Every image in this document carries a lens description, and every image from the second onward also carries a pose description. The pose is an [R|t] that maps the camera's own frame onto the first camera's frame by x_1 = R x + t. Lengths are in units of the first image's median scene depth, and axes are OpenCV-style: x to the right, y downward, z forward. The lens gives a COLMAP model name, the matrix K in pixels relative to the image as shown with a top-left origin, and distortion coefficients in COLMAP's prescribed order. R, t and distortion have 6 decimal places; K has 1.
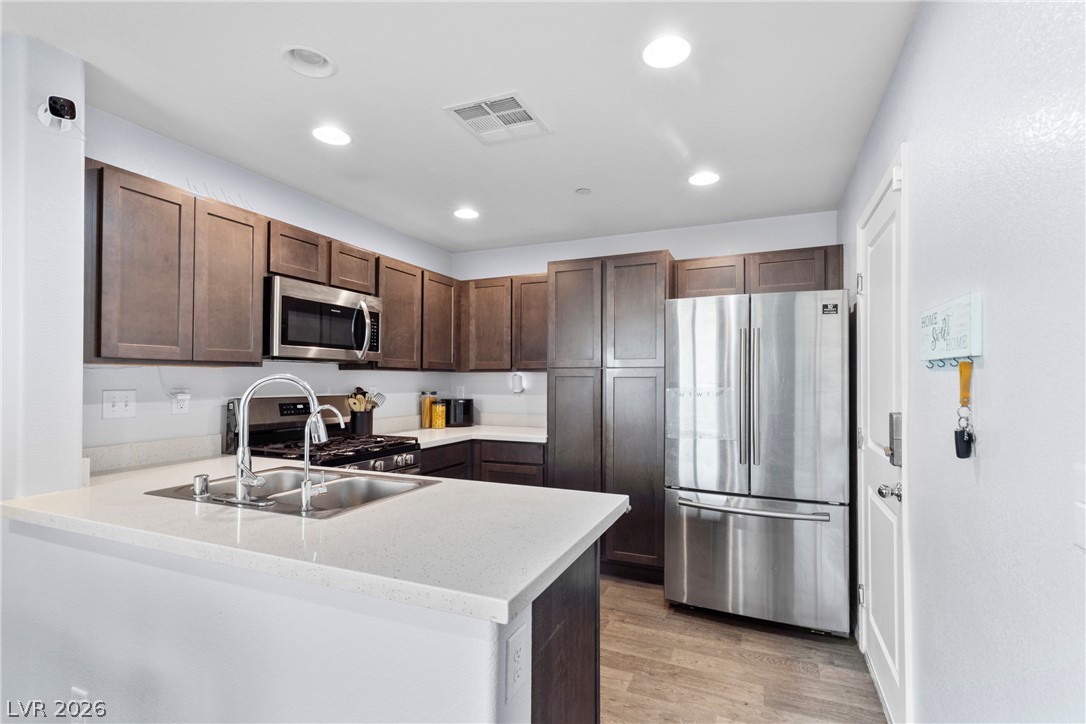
lens RADIAL K [[495.0, 0, 552.3], [0, 495.0, 368.8], [0, 0, 1]] dist [0.002752, 0.000176]
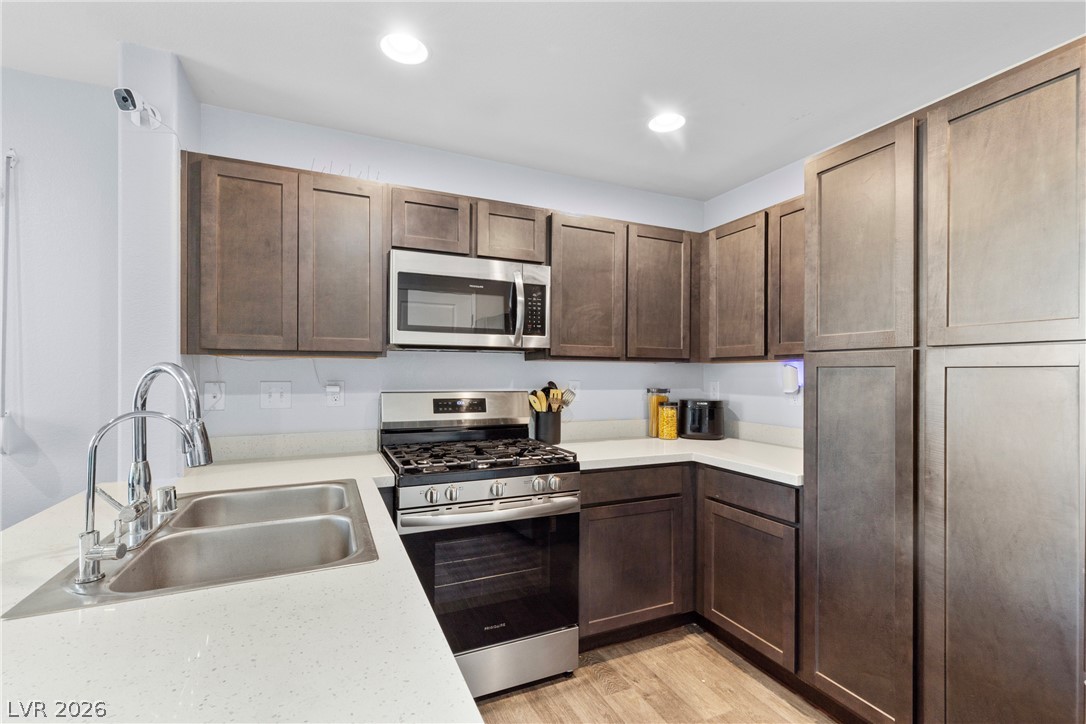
lens RADIAL K [[488.3, 0, 548.1], [0, 488.3, 368.6], [0, 0, 1]] dist [0.013057, -0.000587]
pose [[0.738618, -0.003112, -0.674118, 0.154075], [0.011342, 0.999905, 0.007812, 0.009687], [0.674029, -0.013416, 0.738583, 0.411045]]
